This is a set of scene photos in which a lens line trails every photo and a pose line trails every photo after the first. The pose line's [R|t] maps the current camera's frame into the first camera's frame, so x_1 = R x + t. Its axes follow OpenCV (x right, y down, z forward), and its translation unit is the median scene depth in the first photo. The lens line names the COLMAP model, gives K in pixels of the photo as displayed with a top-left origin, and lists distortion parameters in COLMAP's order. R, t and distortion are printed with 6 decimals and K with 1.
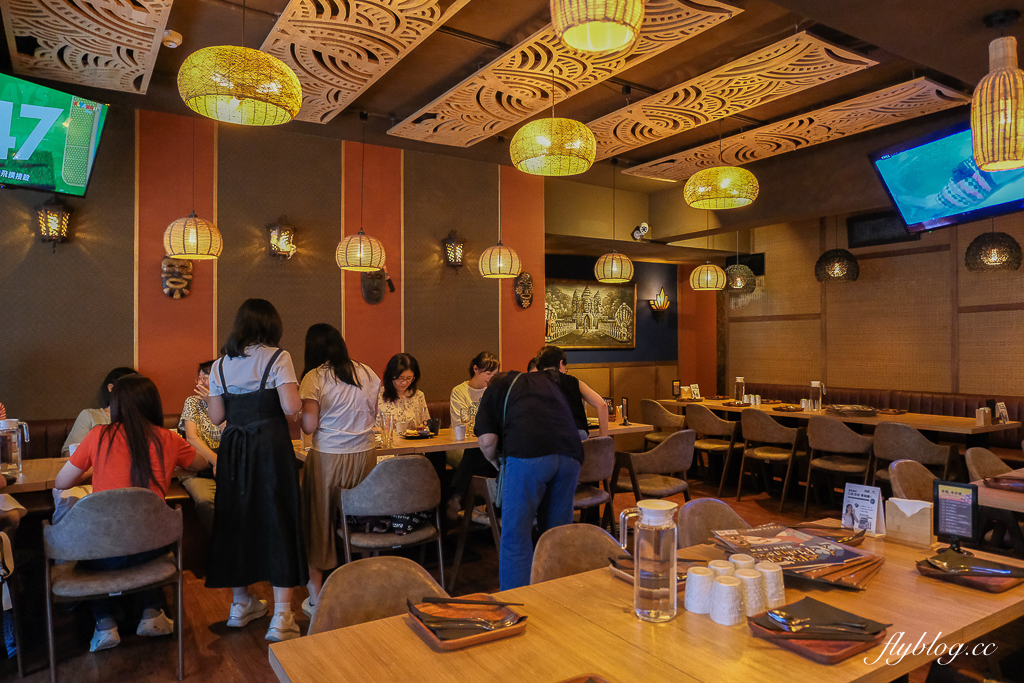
lens RADIAL K [[700.3, 0, 512.0], [0, 700.3, 341.5], [0, 0, 1]] dist [-0.015775, -0.002828]
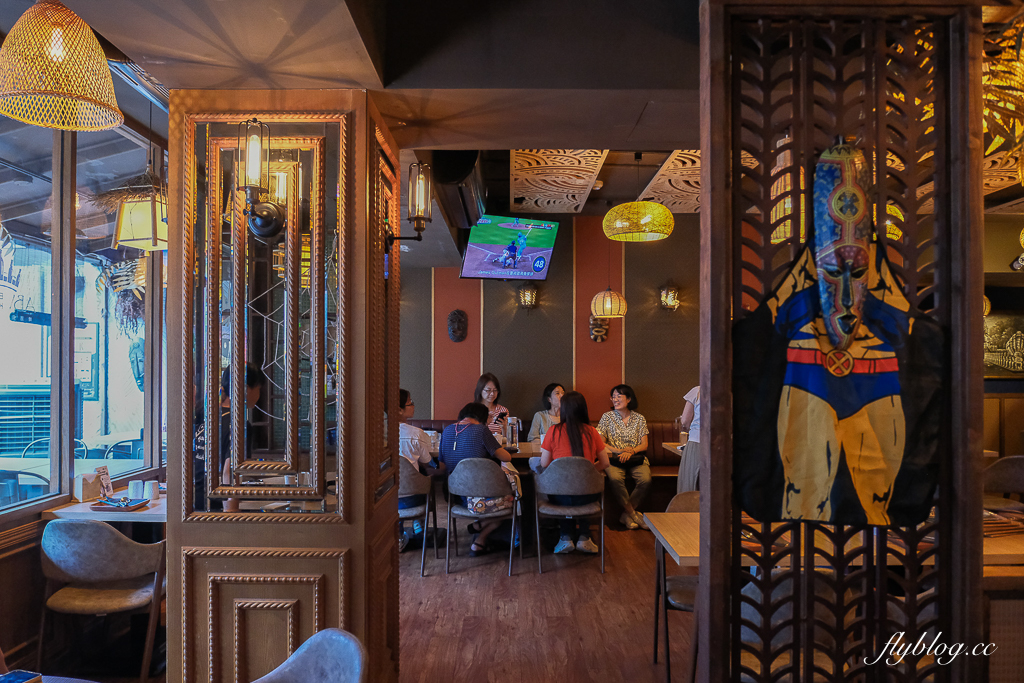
lens RADIAL K [[700.3, 0, 512.0], [0, 700.3, 341.5], [0, 0, 1]] dist [-0.015775, -0.002828]
pose [[0.845603, -0.011196, -0.533695, 0.166893], [-0.004858, 0.999577, -0.028666, -0.021756], [0.533790, 0.026833, 0.845191, -0.378017]]
